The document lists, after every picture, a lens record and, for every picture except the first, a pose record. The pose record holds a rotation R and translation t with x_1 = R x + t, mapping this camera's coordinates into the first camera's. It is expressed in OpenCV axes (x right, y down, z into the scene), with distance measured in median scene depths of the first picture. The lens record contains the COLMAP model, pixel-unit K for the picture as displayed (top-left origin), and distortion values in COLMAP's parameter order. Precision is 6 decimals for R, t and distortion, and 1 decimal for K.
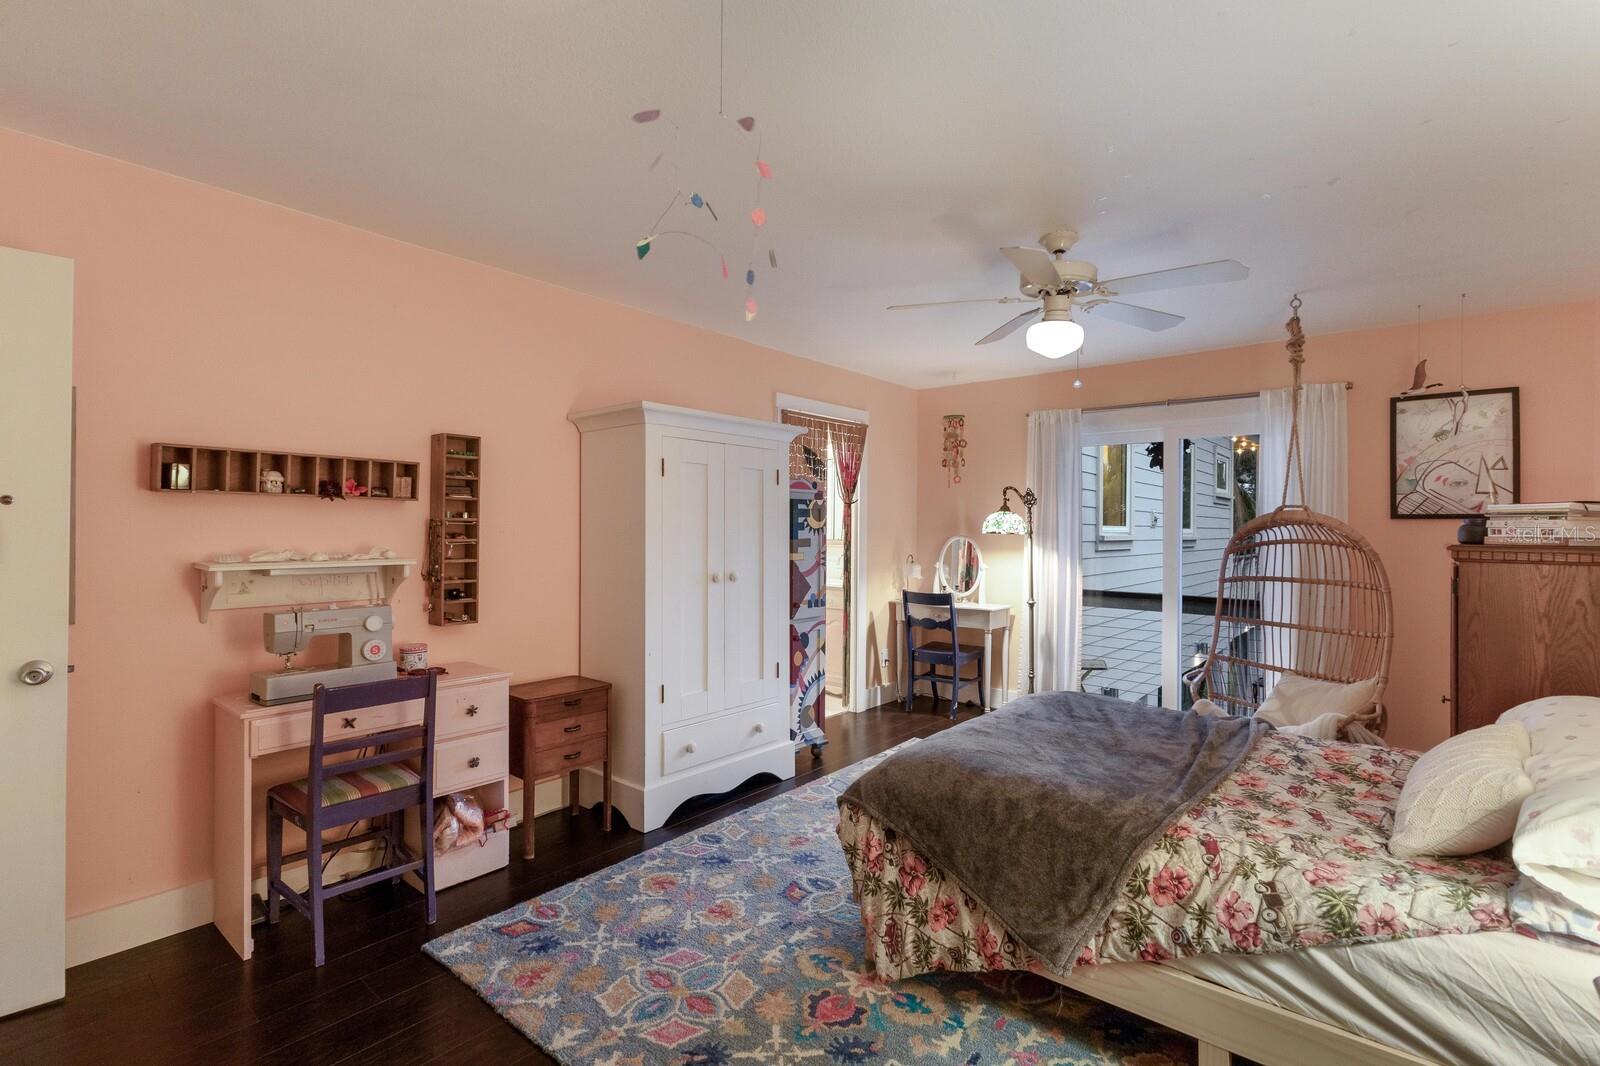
lens RADIAL K [[725.4, 0, 799.9], [0, 725.4, 527.6], [0, 0, 1]] dist [0.003351, 0.001764]
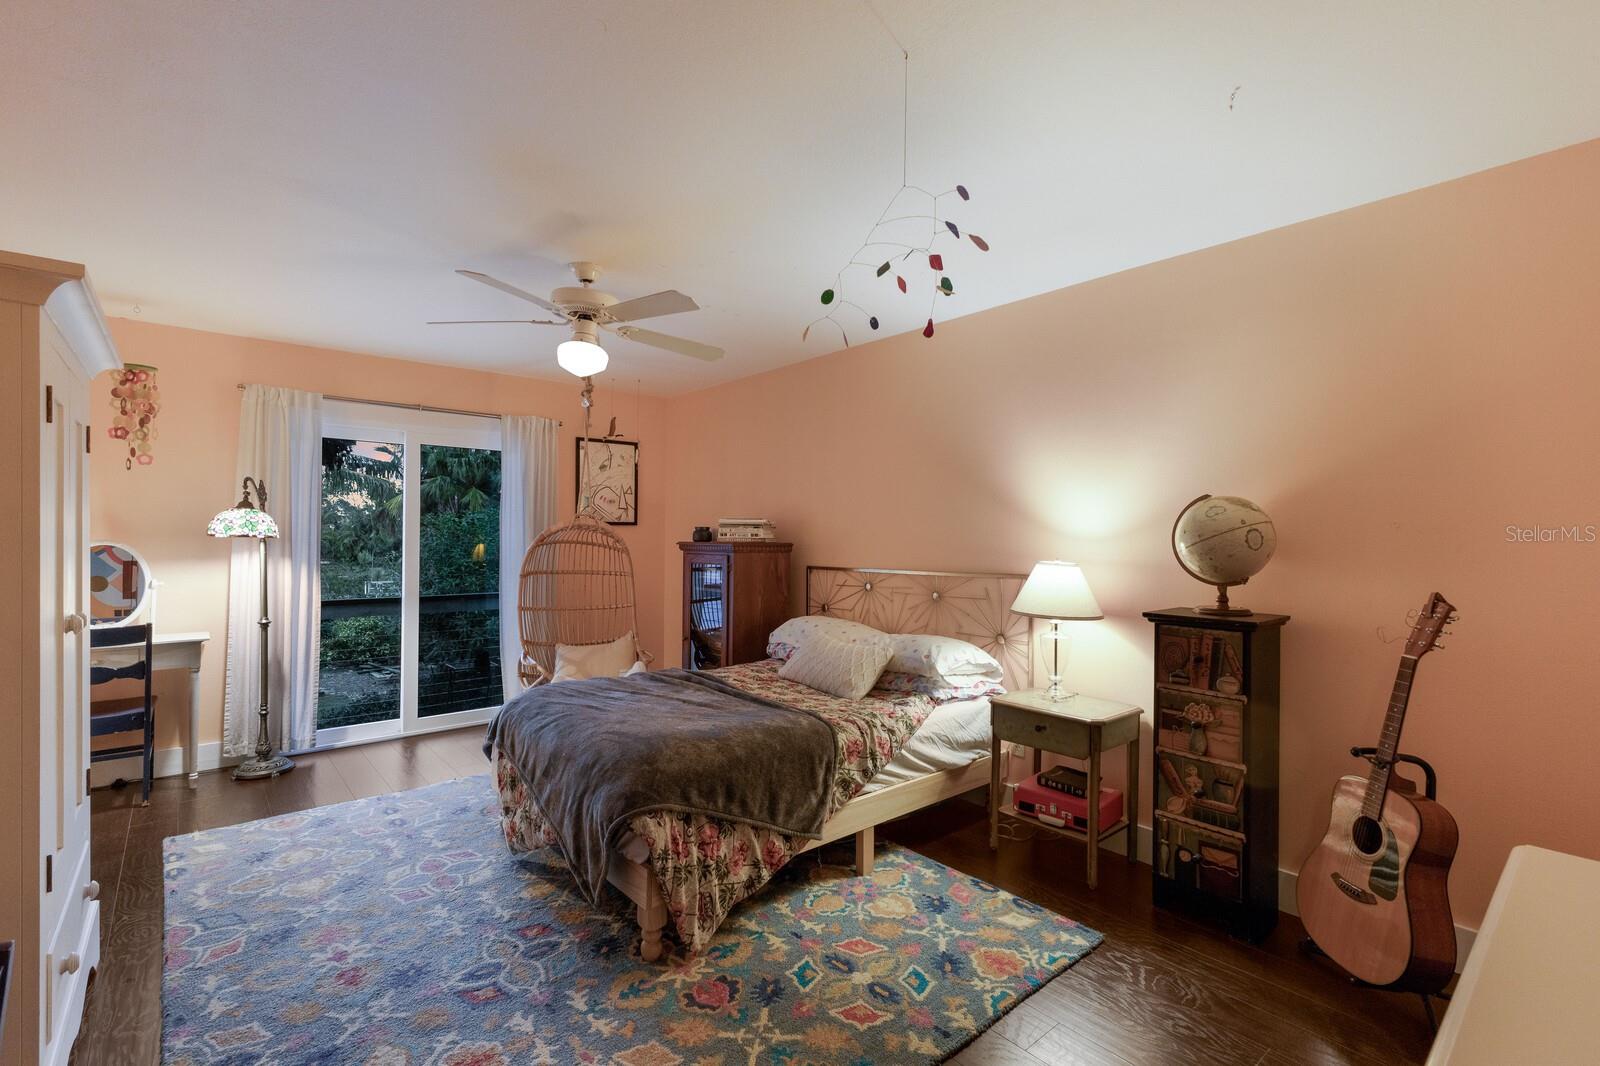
lens RADIAL K [[725.4, 0, 800.0], [0, 725.4, 536.8], [0, 0, 1]] dist [0.003351, 0.001764]
pose [[0.171611, -0.006817, 0.985141, -0.878971], [-0.006868, 0.999943, 0.008116, -0.005110], [-0.985141, -0.008159, 0.171555, 0.642050]]
